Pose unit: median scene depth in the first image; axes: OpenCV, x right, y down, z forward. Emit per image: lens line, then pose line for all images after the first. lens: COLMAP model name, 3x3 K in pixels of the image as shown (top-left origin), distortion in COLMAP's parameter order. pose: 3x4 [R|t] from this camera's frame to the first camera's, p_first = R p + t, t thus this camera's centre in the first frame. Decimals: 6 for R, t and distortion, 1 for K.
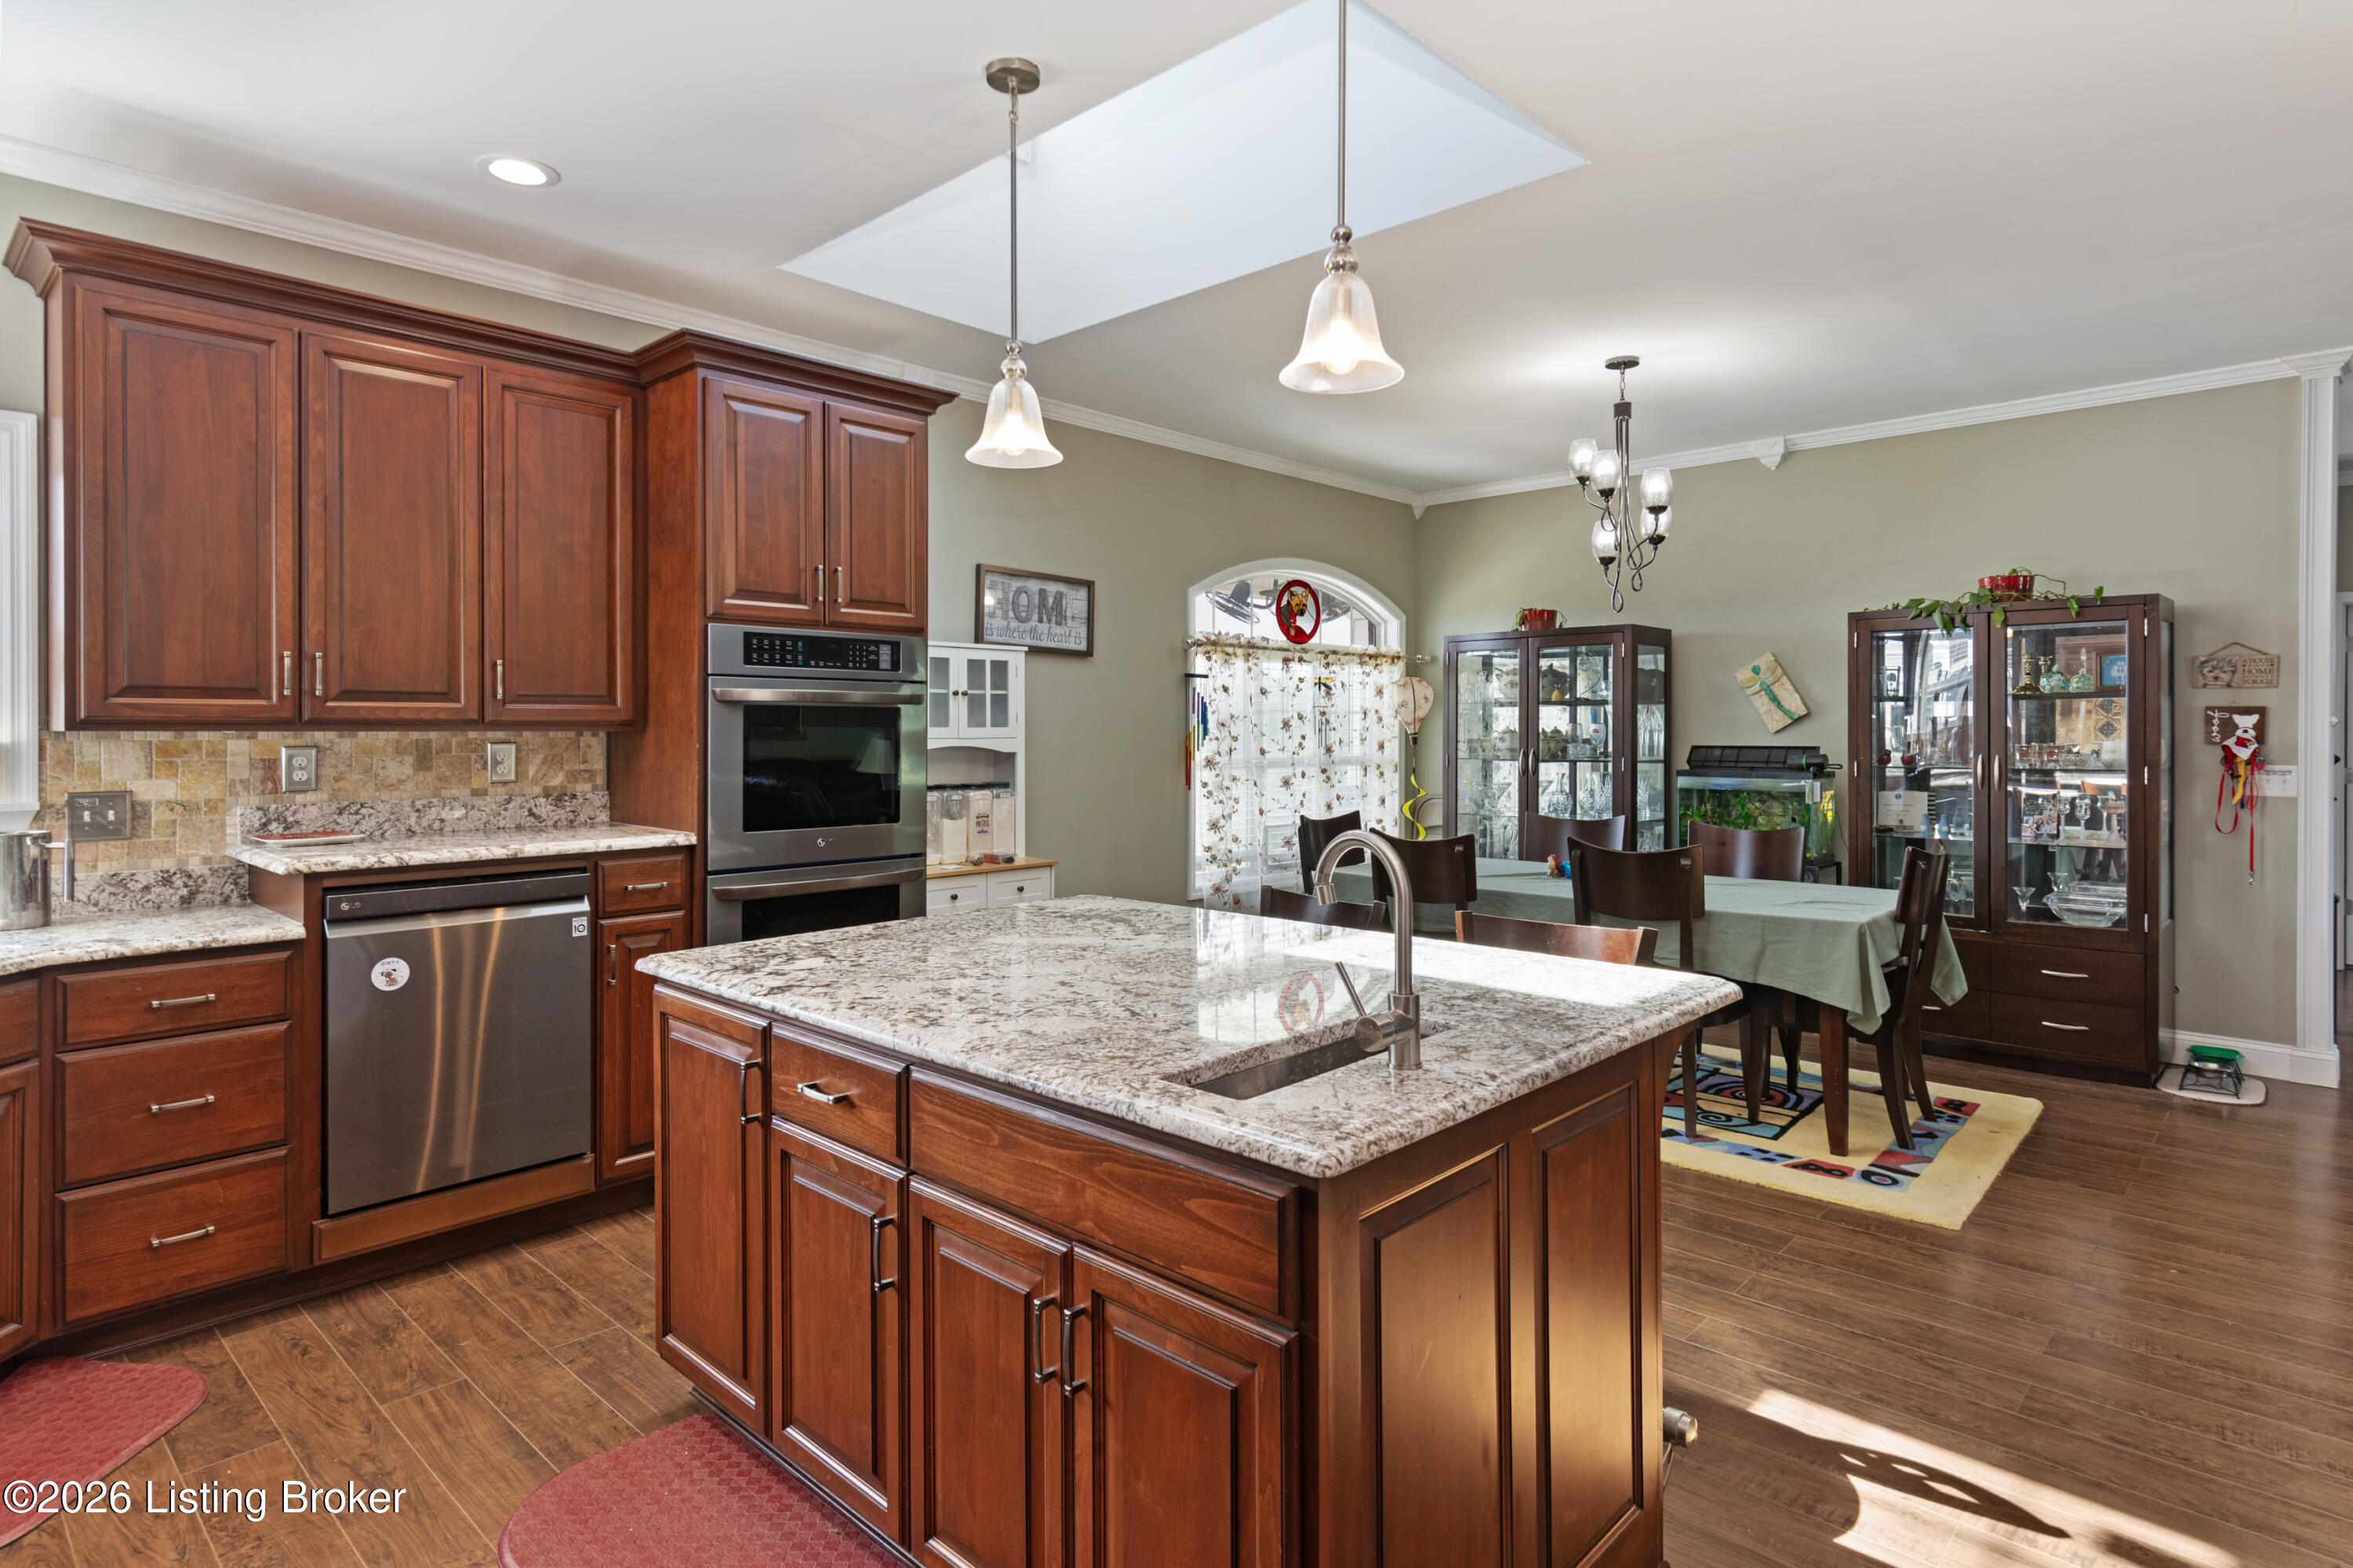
lens RADIAL K [[1236.4, 0, 1160.8], [0, 1236.4, 735.2], [0, 0, 1]] dist [0.000133, -0.000133]
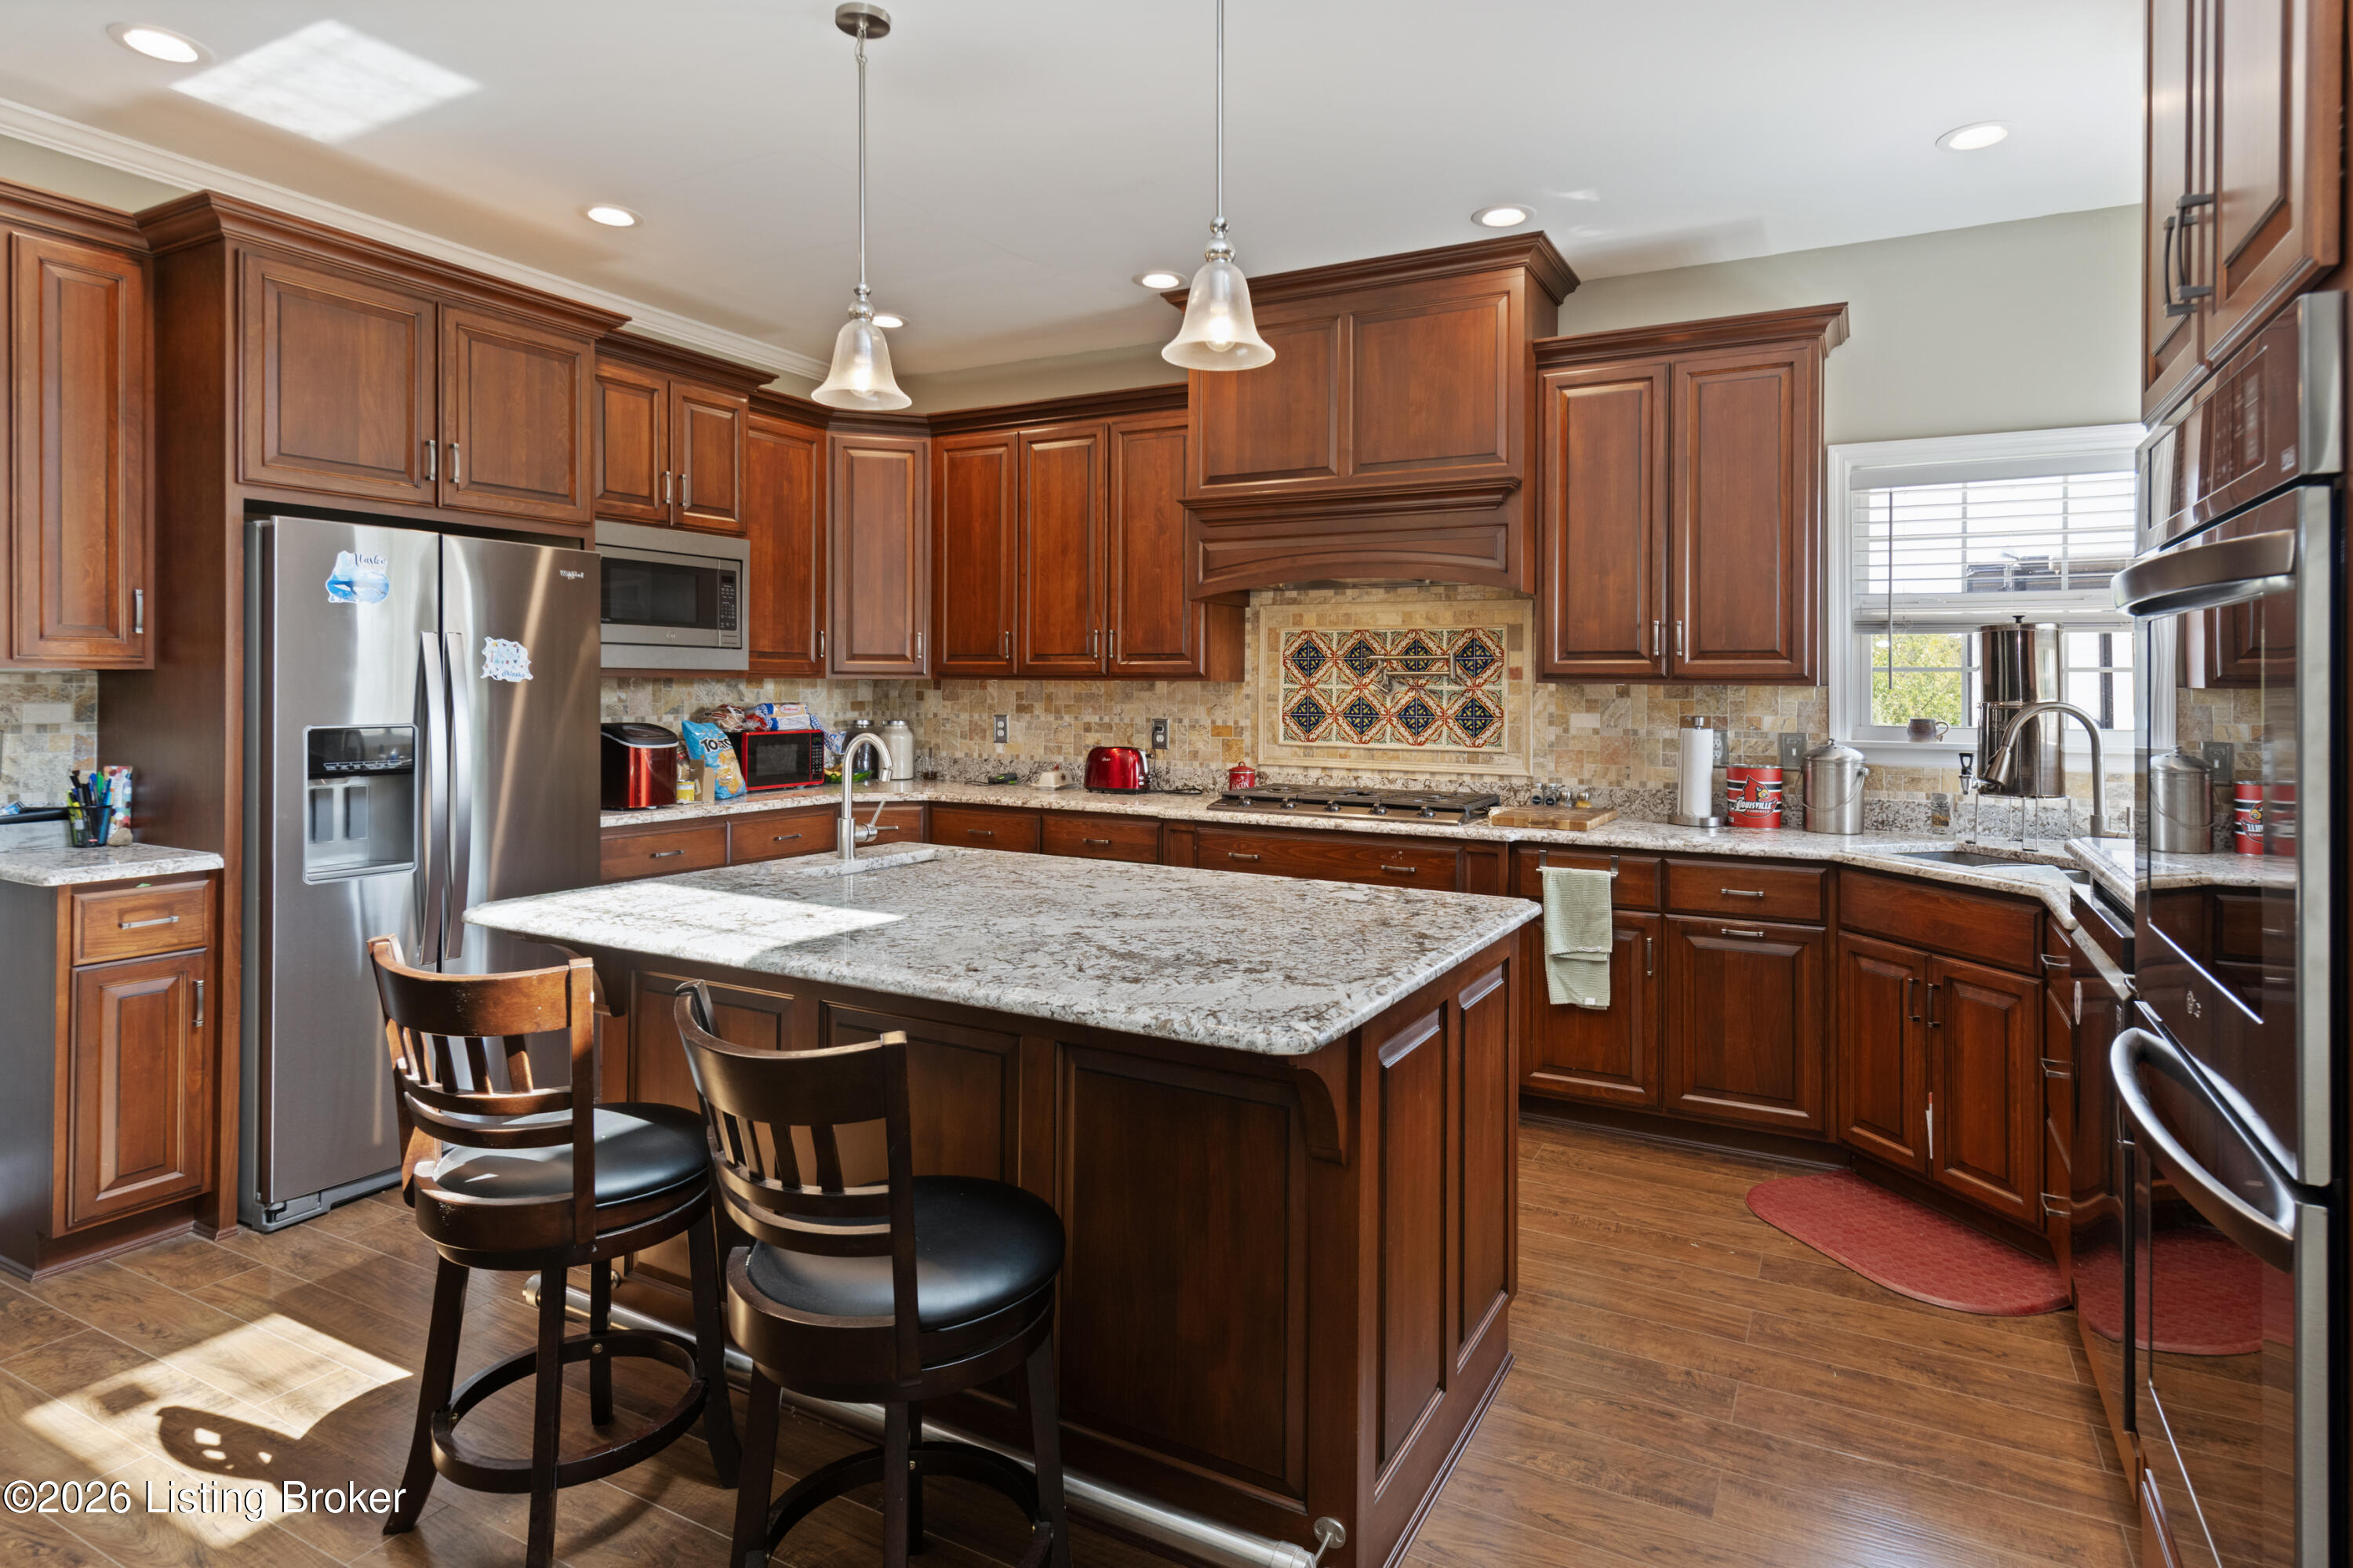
lens RADIAL K [[1263.6, 0, 1181.0], [0, 1263.6, 686.1], [0, 0, 1]] dist [0.000826, -0.000041]
pose [[-0.968778, -0.007838, -0.247805, 0.090096], [-0.008384, 0.999964, 0.001146, 0.003145], [0.247787, 0.003188, -0.968809, 1.385695]]
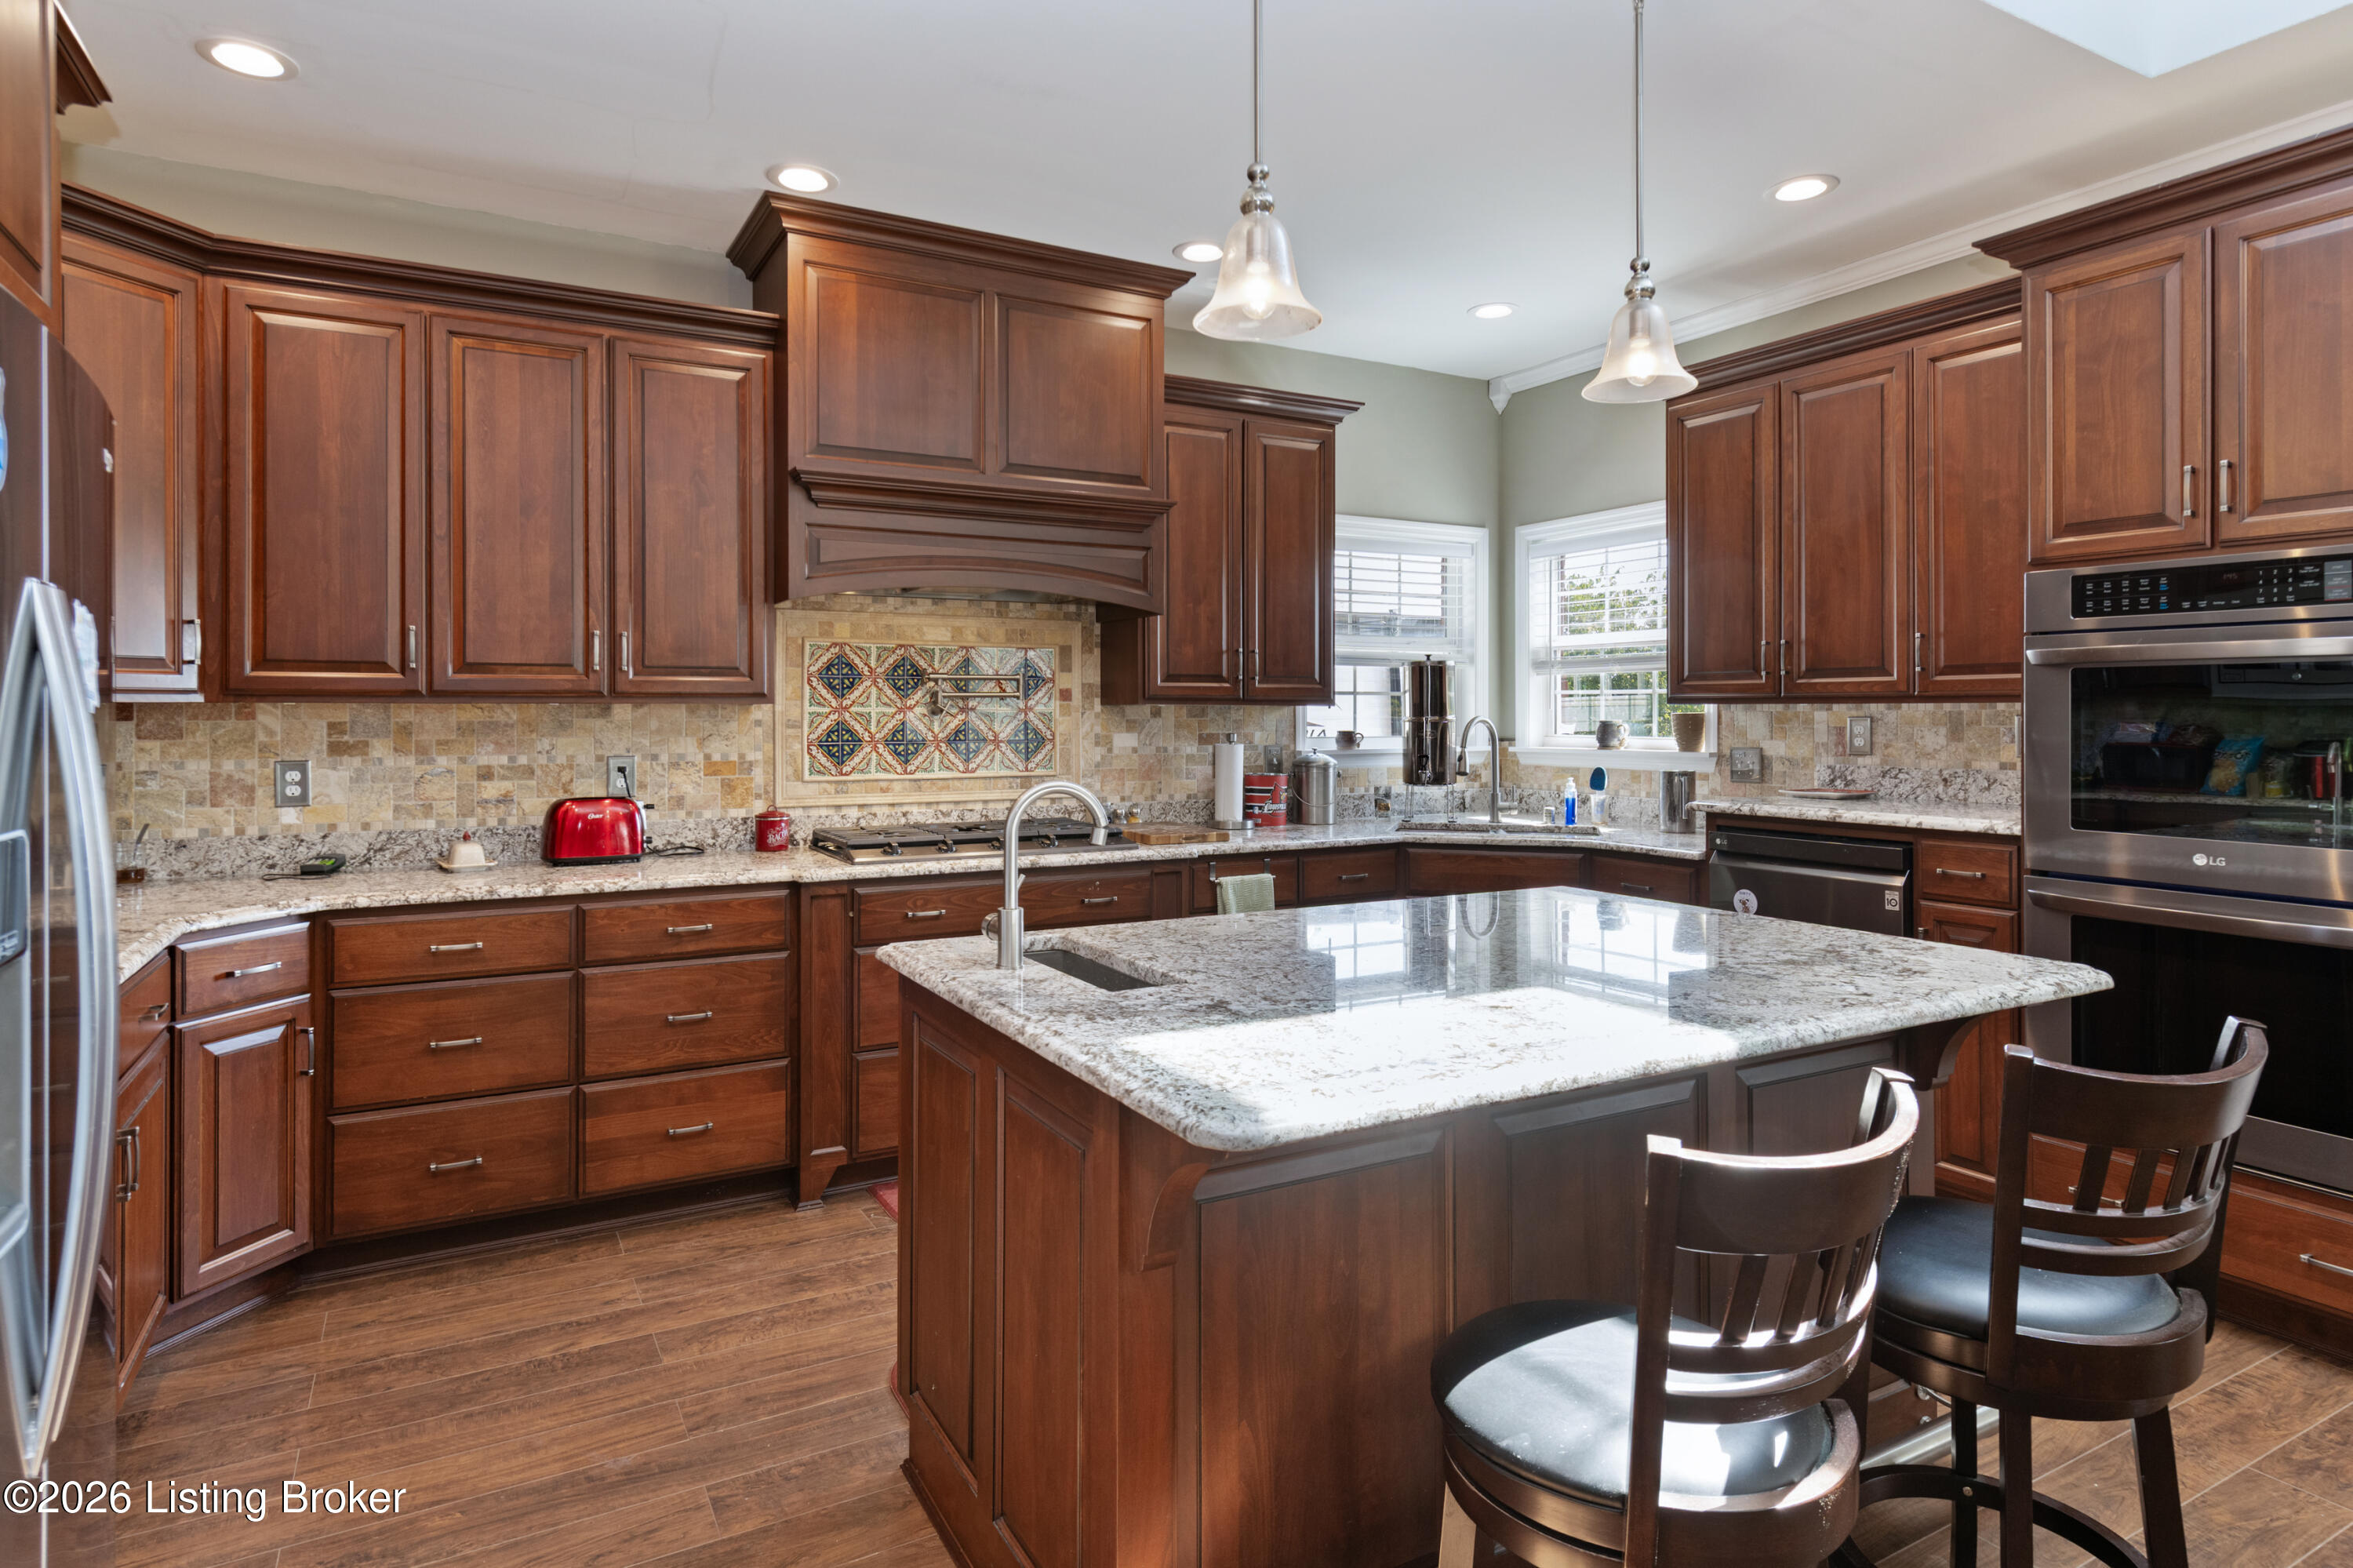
lens RADIAL K [[1307.2, 0, 1181.4], [0, 1307.2, 710.2], [0, 0, 1]] dist [0.002641, 0.000342]
pose [[-0.295499, 0.001330, -0.955342, 0.664795], [-0.001834, 0.999996, 0.001959, 0.001598], [0.955341, 0.002331, -0.295495, 0.732454]]
